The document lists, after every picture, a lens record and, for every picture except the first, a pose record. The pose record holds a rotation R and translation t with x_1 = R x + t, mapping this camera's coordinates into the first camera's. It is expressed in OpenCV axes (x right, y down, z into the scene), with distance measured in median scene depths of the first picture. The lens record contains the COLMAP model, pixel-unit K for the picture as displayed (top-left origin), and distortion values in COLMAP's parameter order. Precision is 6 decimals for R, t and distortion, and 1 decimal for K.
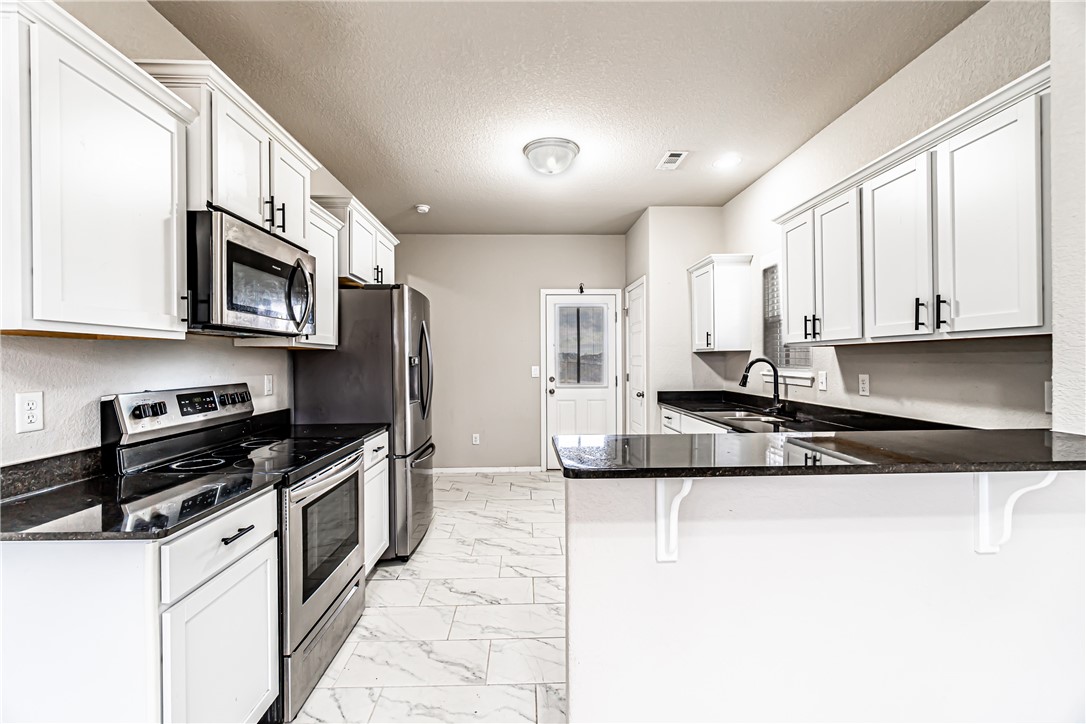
lens RADIAL K [[465.5, 0, 543.0], [0, 465.5, 362.0], [0, 0, 1]] dist [-0.003998, 0.000475]
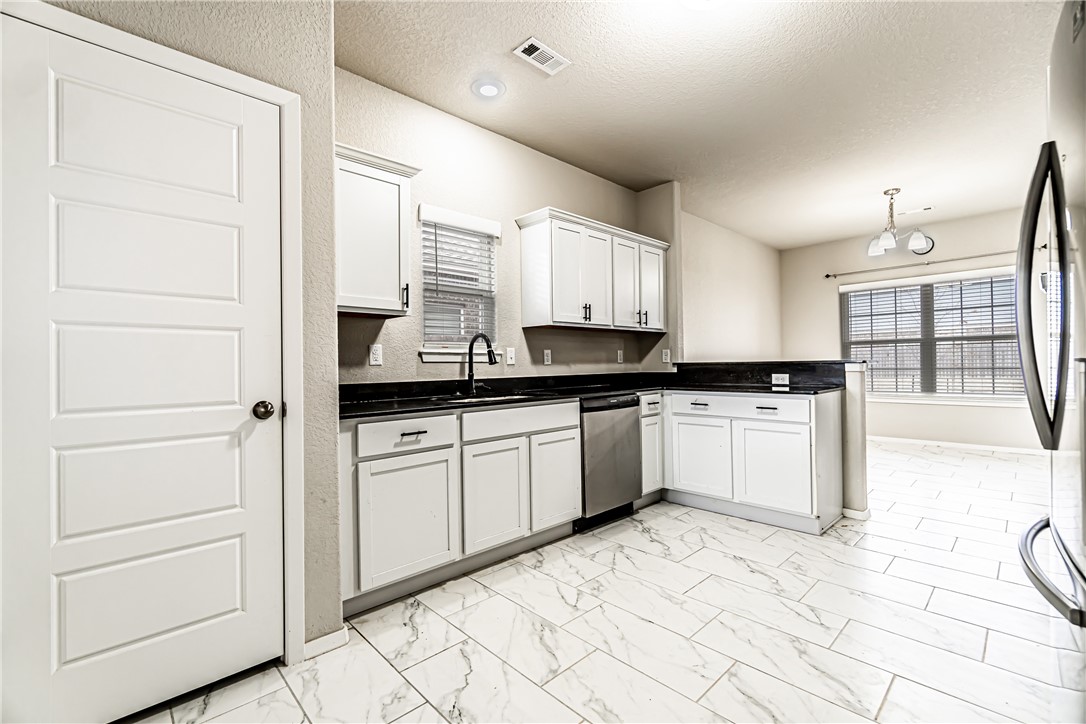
lens RADIAL K [[465.5, 0, 543.0], [0, 465.5, 362.0], [0, 0, 1]] dist [-0.003998, 0.000475]
pose [[-0.662052, 0.020893, 0.749167, -0.316757], [0.021294, 0.999732, -0.009062, 0.070191], [-0.749156, 0.009953, -0.662319, 1.783877]]
